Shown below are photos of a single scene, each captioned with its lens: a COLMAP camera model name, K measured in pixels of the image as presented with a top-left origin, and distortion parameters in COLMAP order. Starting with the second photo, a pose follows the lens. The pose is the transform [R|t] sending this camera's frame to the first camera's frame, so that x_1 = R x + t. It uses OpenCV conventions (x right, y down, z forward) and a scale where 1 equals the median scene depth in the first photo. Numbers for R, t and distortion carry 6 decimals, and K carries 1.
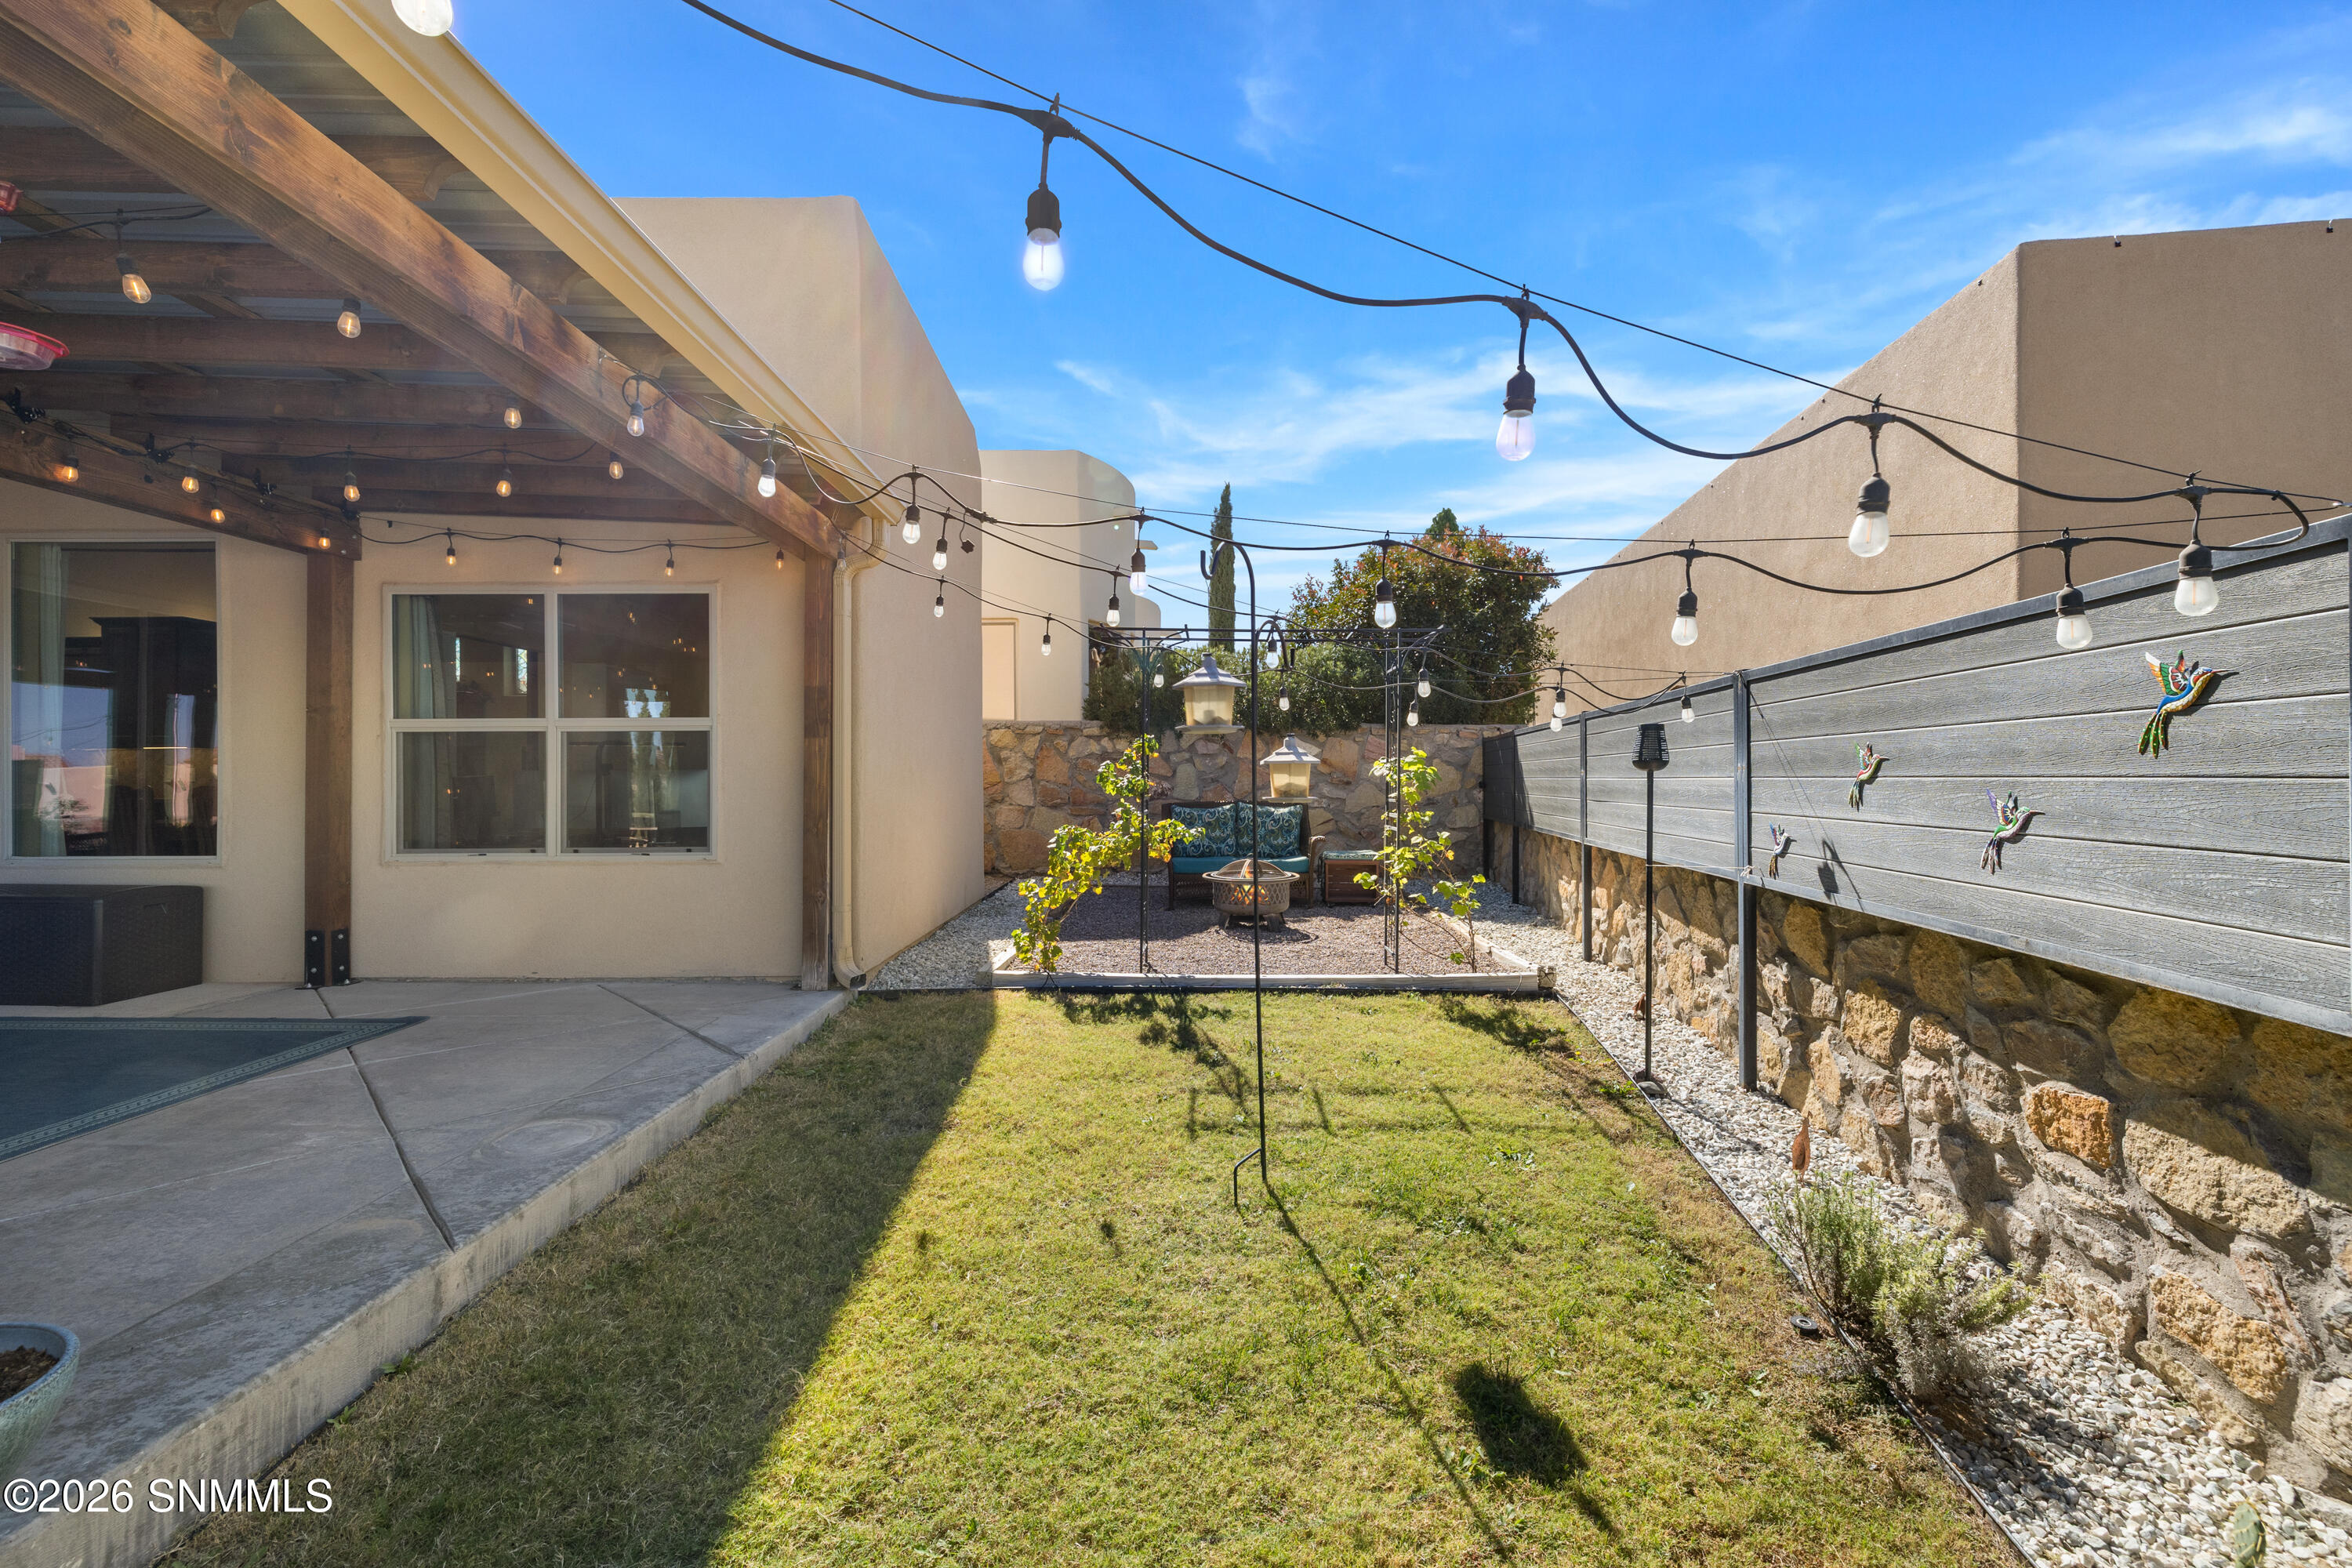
lens RADIAL K [[988.1, 0, 1177.0], [0, 988.1, 776.8], [0, 0, 1]] dist [-0.000570, -0.000137]
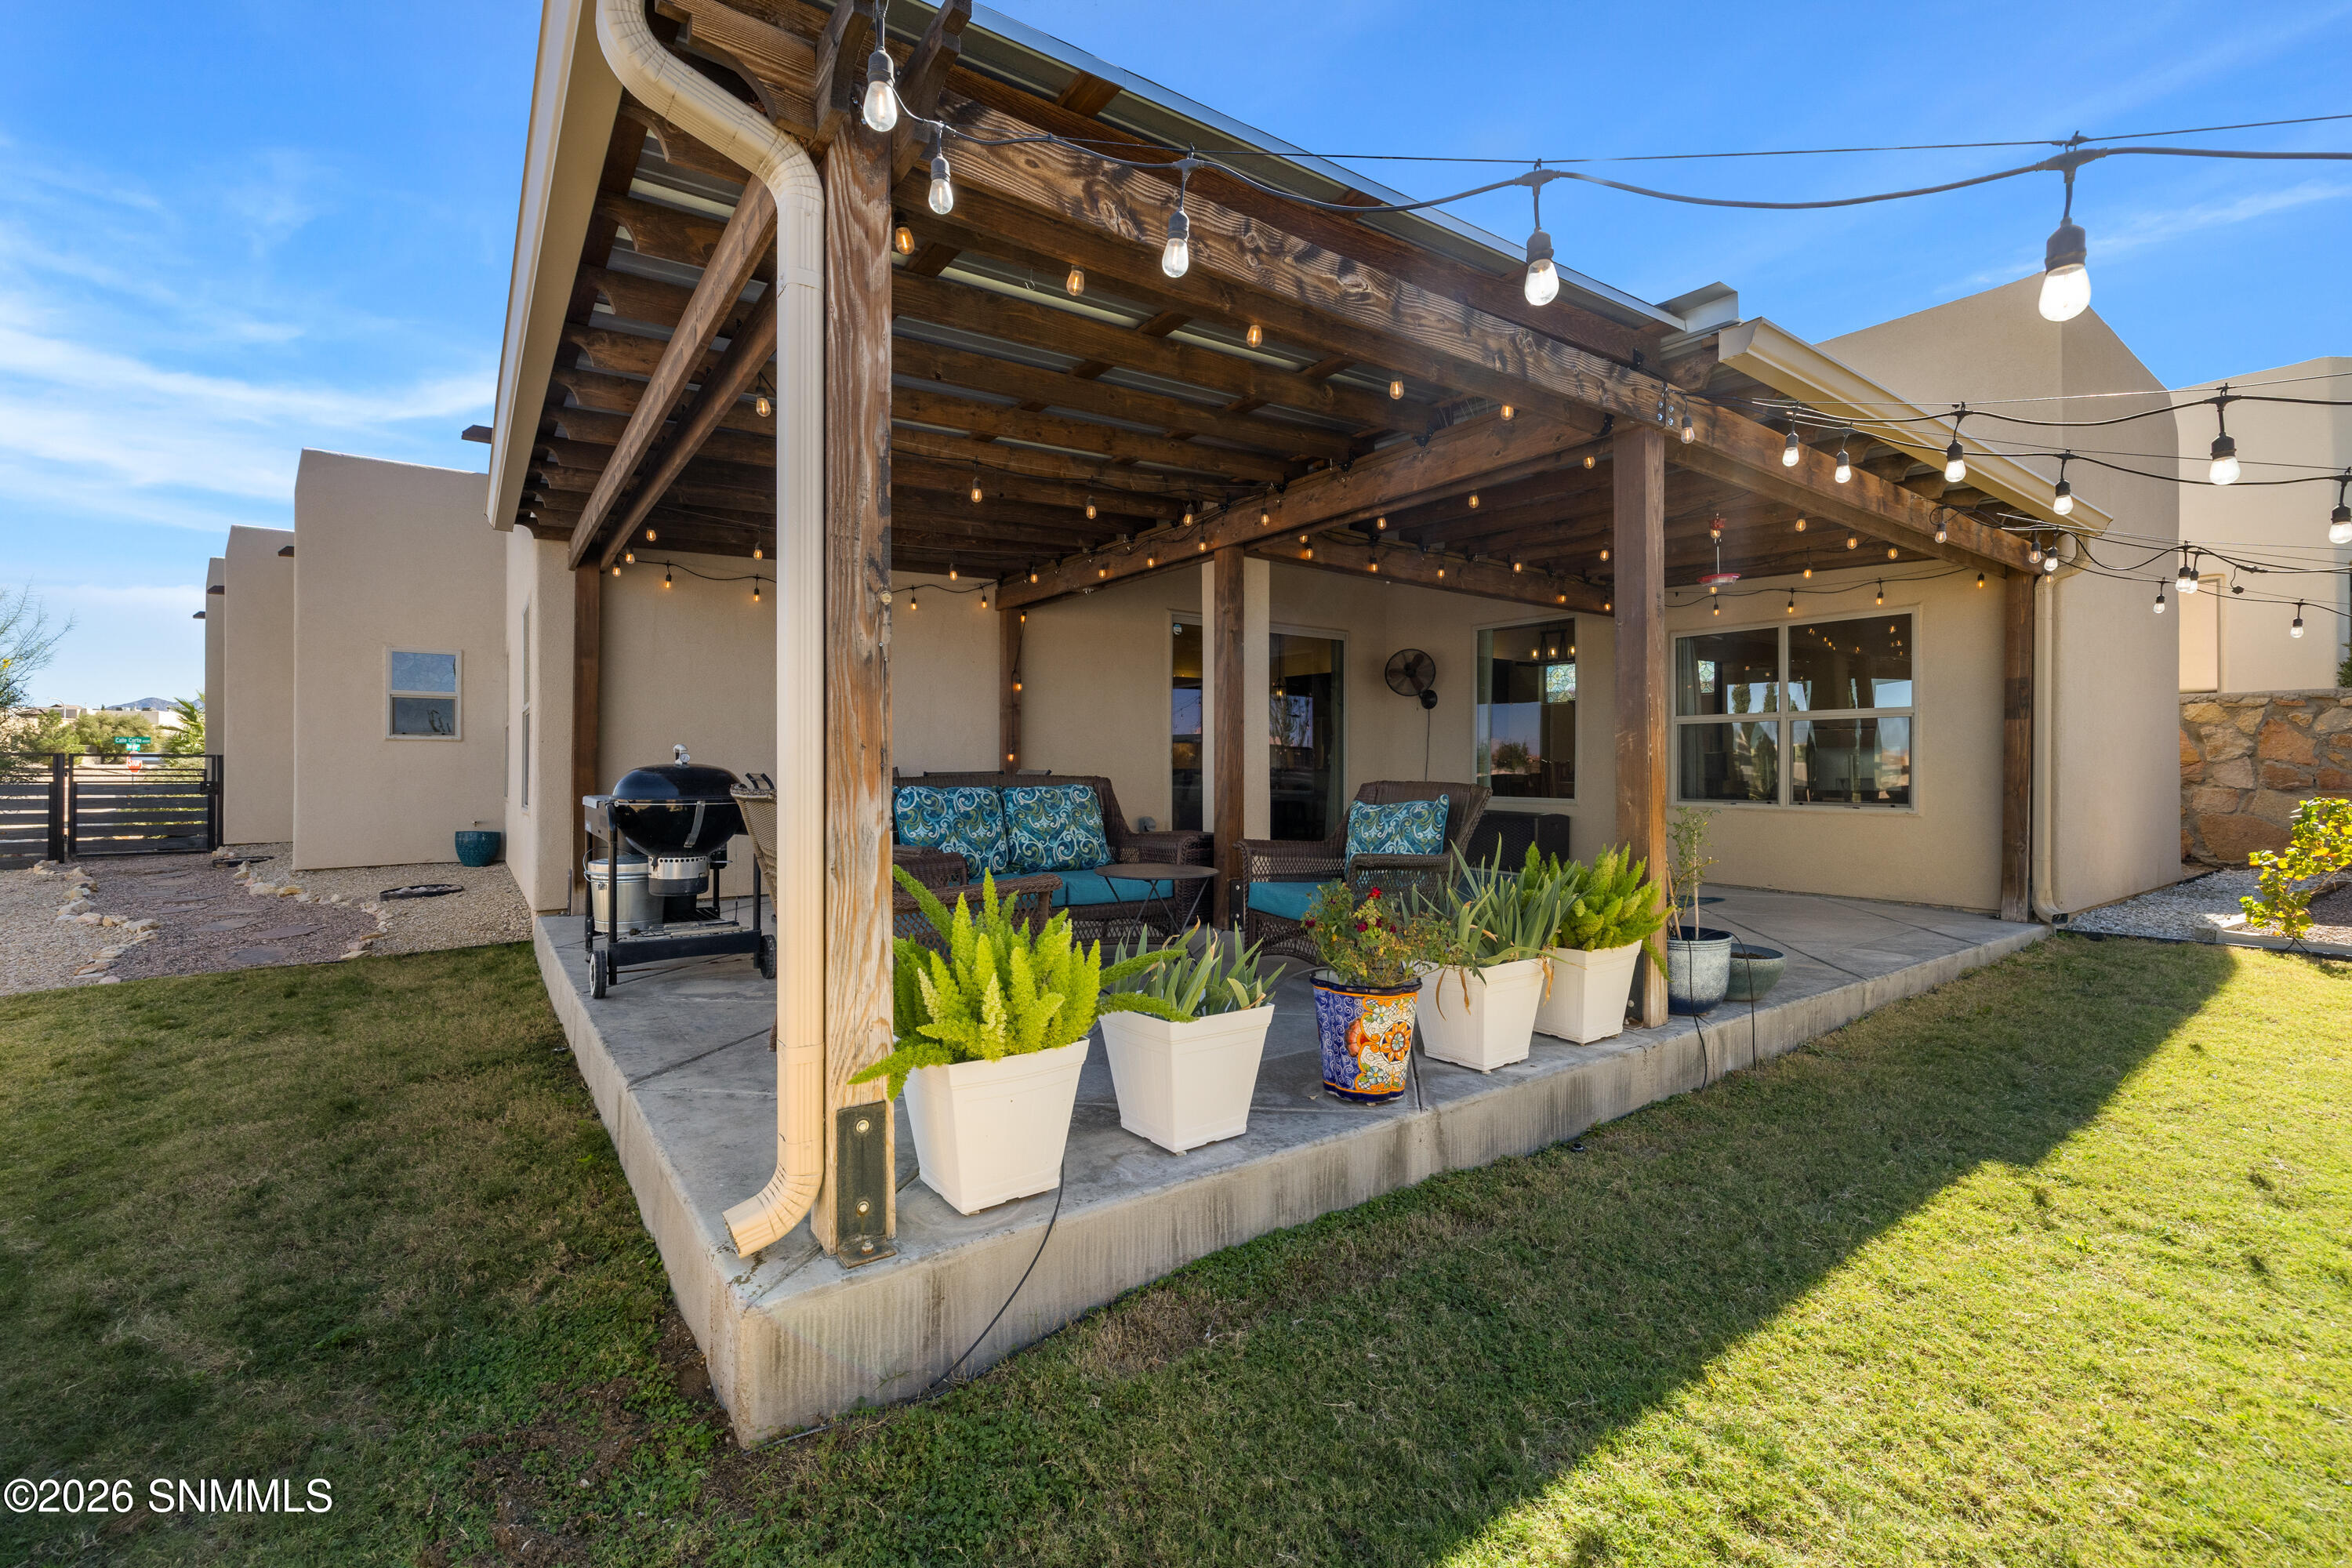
lens RADIAL K [[988.1, 0, 1172.8], [0, 988.1, 762.9], [0, 0, 1]] dist [-0.000570, -0.000137]
pose [[0.573536, 0.003367, -0.819173, 0.041374], [-0.003691, 0.999992, 0.001526, 0.016251], [0.819172, 0.002148, 0.573544, -0.533905]]
